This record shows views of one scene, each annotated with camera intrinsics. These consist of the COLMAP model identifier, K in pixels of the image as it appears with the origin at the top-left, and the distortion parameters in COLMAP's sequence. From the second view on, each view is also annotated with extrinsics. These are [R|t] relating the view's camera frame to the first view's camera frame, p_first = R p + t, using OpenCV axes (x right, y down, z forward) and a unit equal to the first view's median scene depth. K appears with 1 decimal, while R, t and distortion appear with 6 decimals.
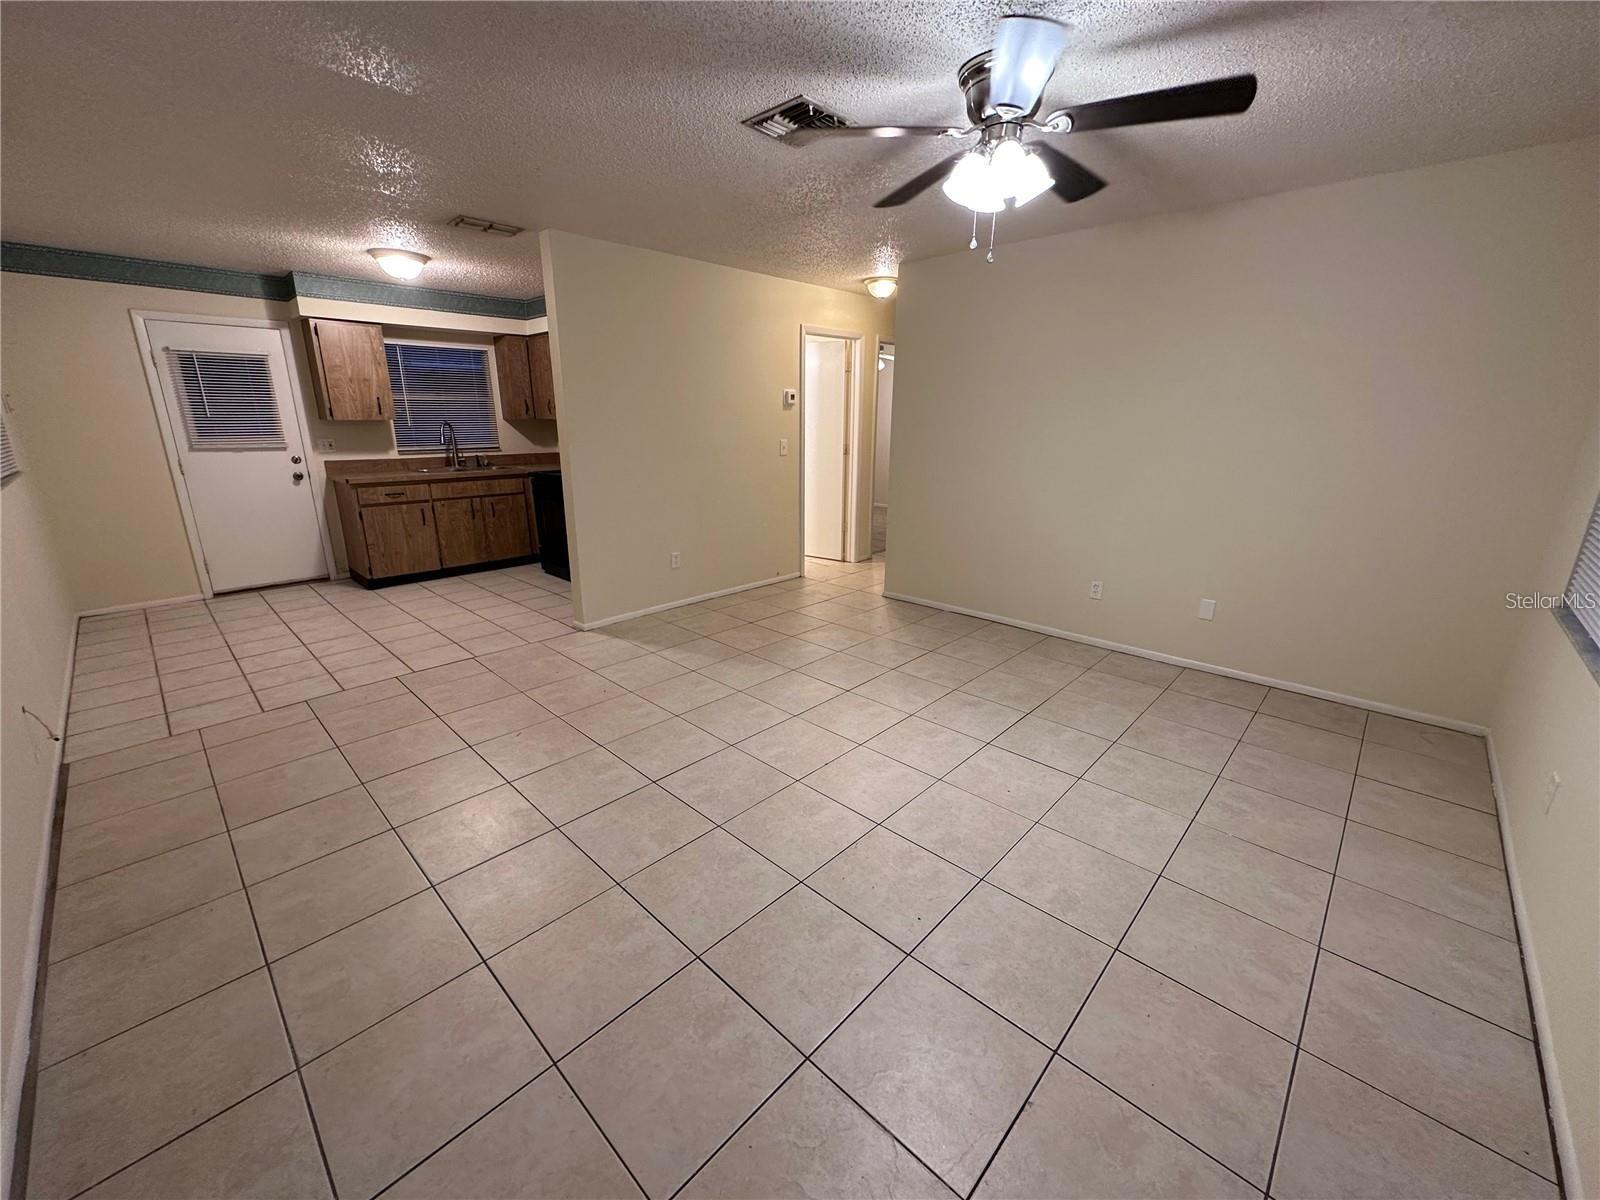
lens RADIAL K [[638.2, 0, 800.7], [0, 638.2, 597.4], [0, 0, 1]] dist [-0.003964, 0.000876]
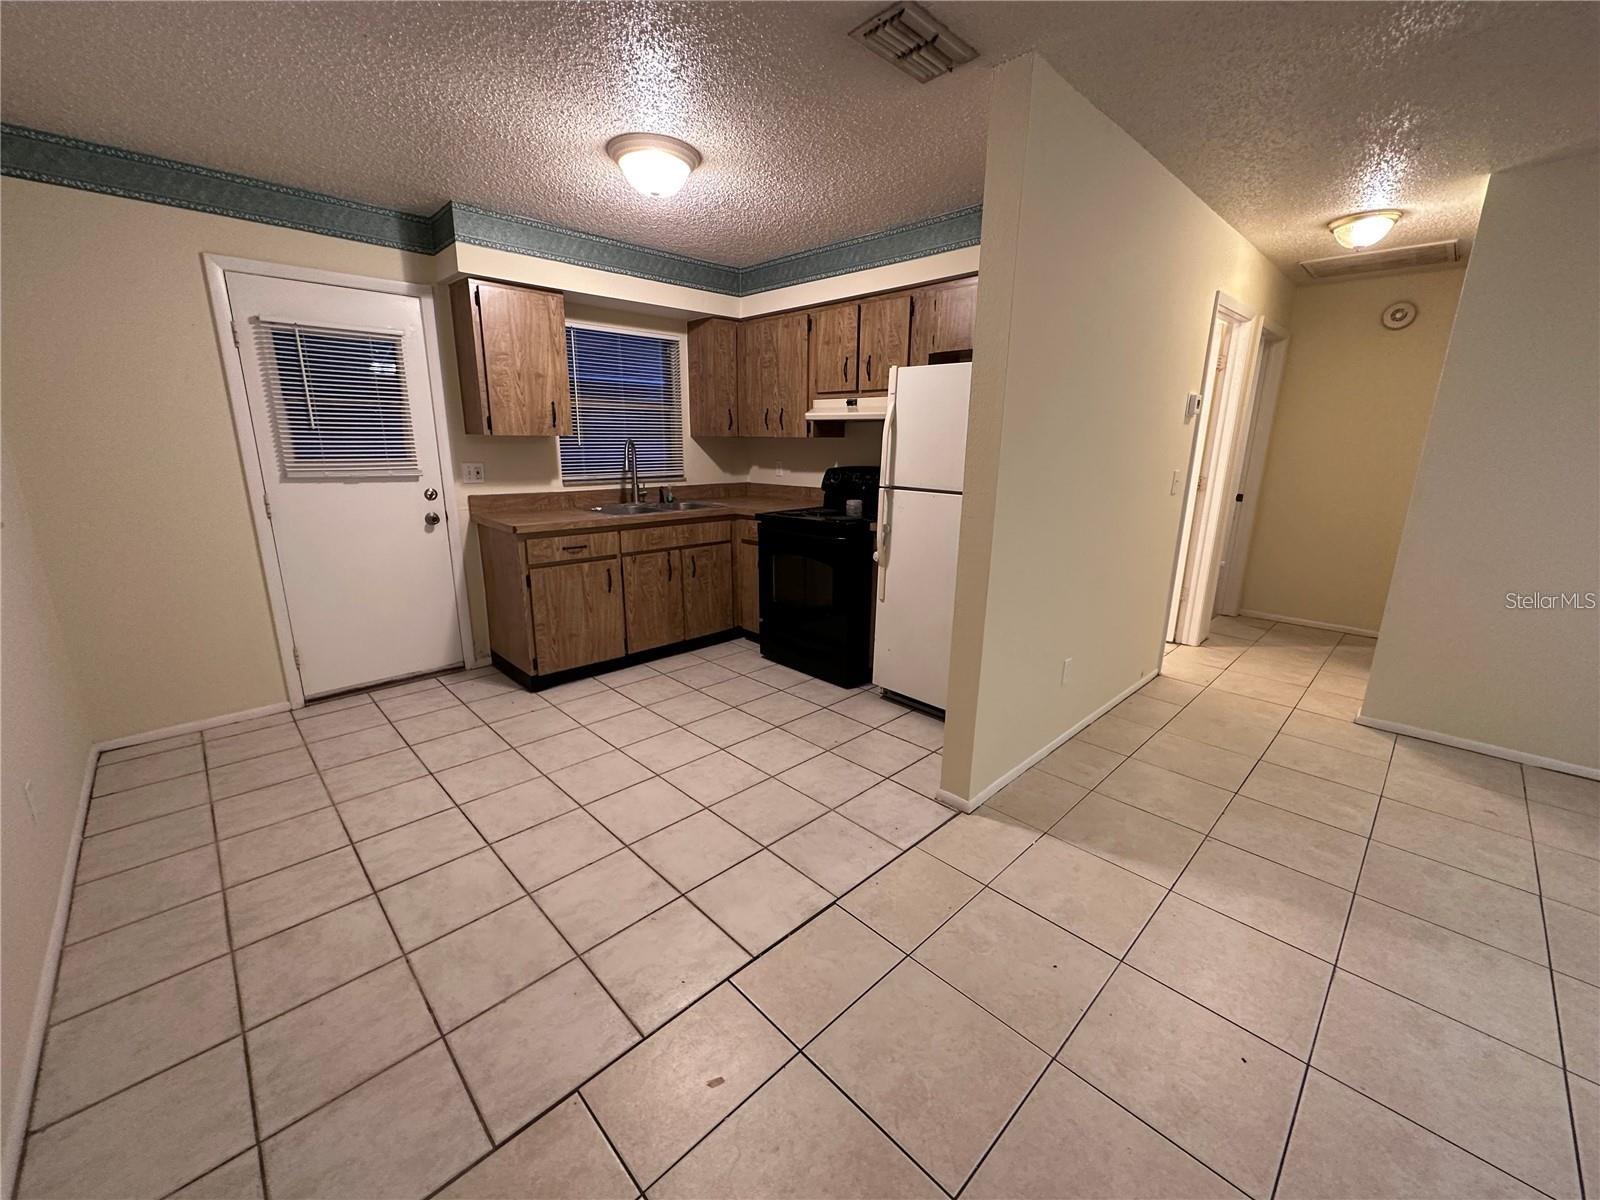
lens RADIAL K [[638.2, 0, 799.8], [0, 638.2, 597.0], [0, 0, 1]] dist [-0.003964, 0.000876]
pose [[0.999234, 0.015103, -0.036088, -0.439274], [-0.016293, 0.999325, -0.032915, -0.107352], [0.035567, 0.033478, 0.998806, 0.406385]]
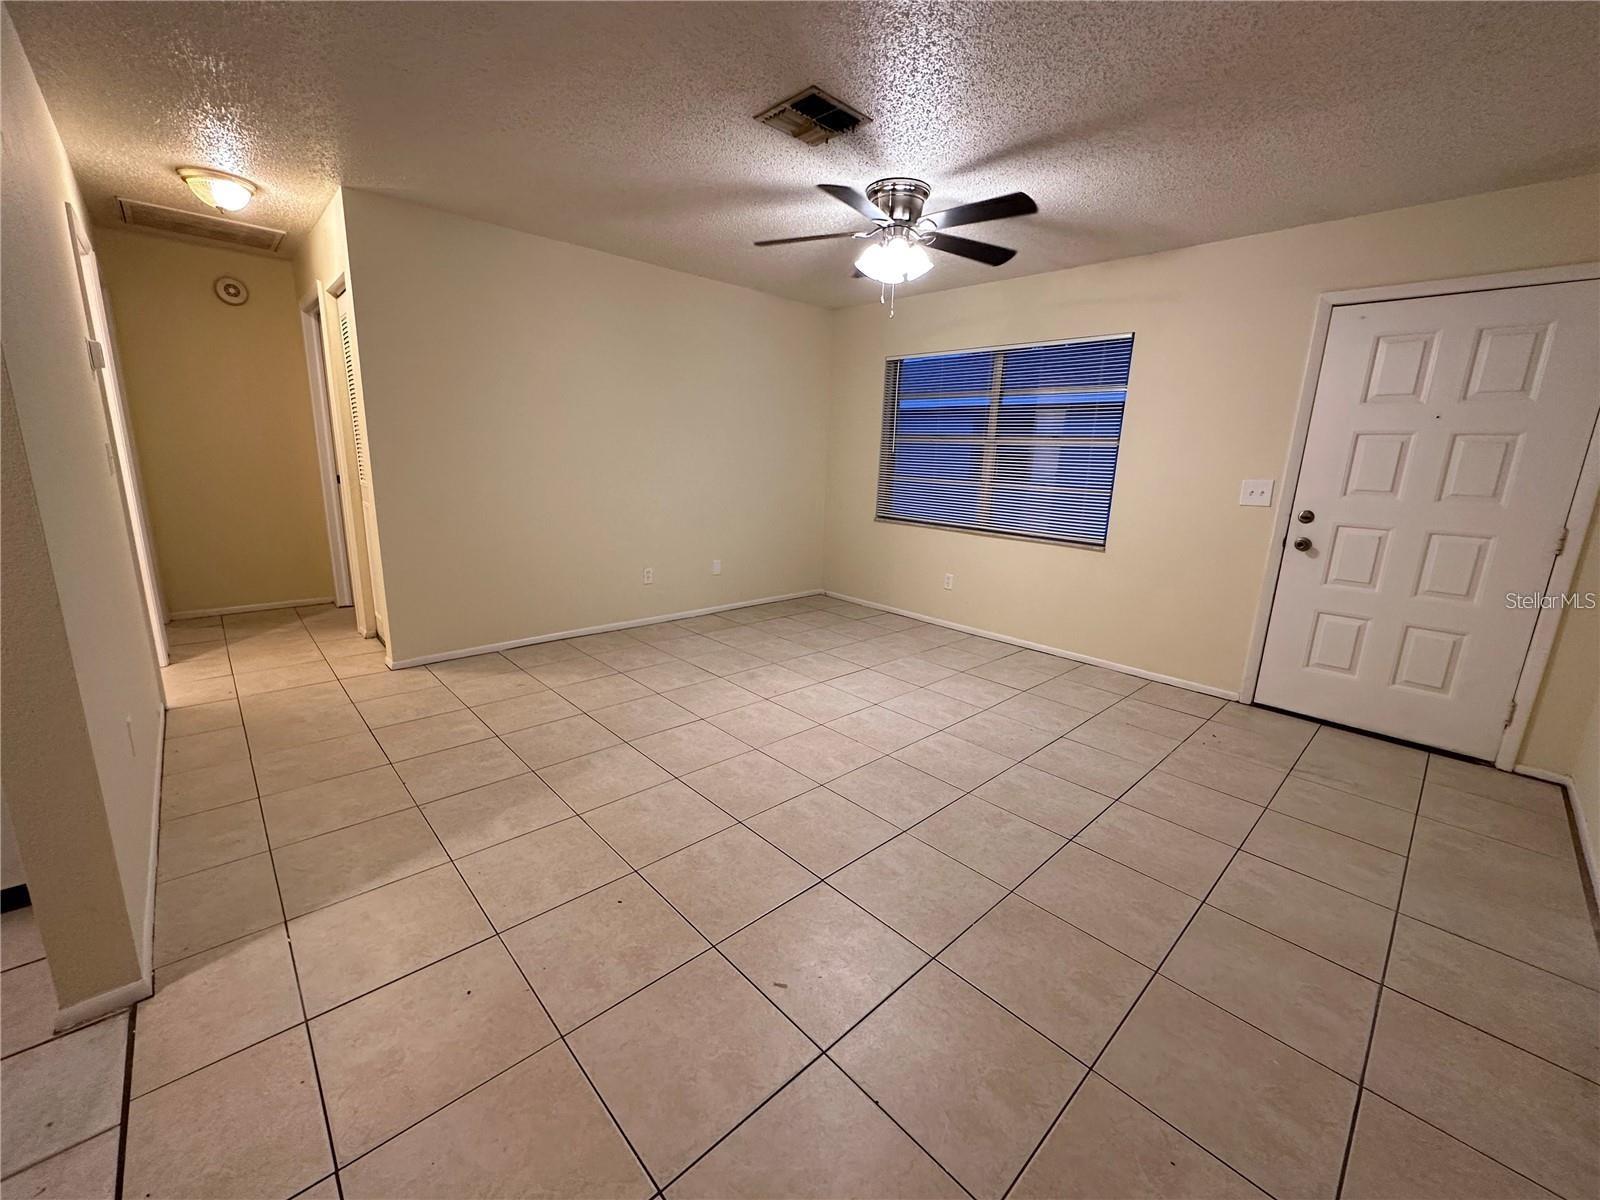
lens RADIAL K [[638.2, 0, 798.4], [0, 638.2, 595.5], [0, 0, 1]] dist [-0.003964, 0.000876]
pose [[0.055677, -0.222279, 0.973392, -0.565178], [0.241299, 0.949001, 0.202907, -0.126981], [-0.968852, 0.223581, 0.106473, 0.543747]]
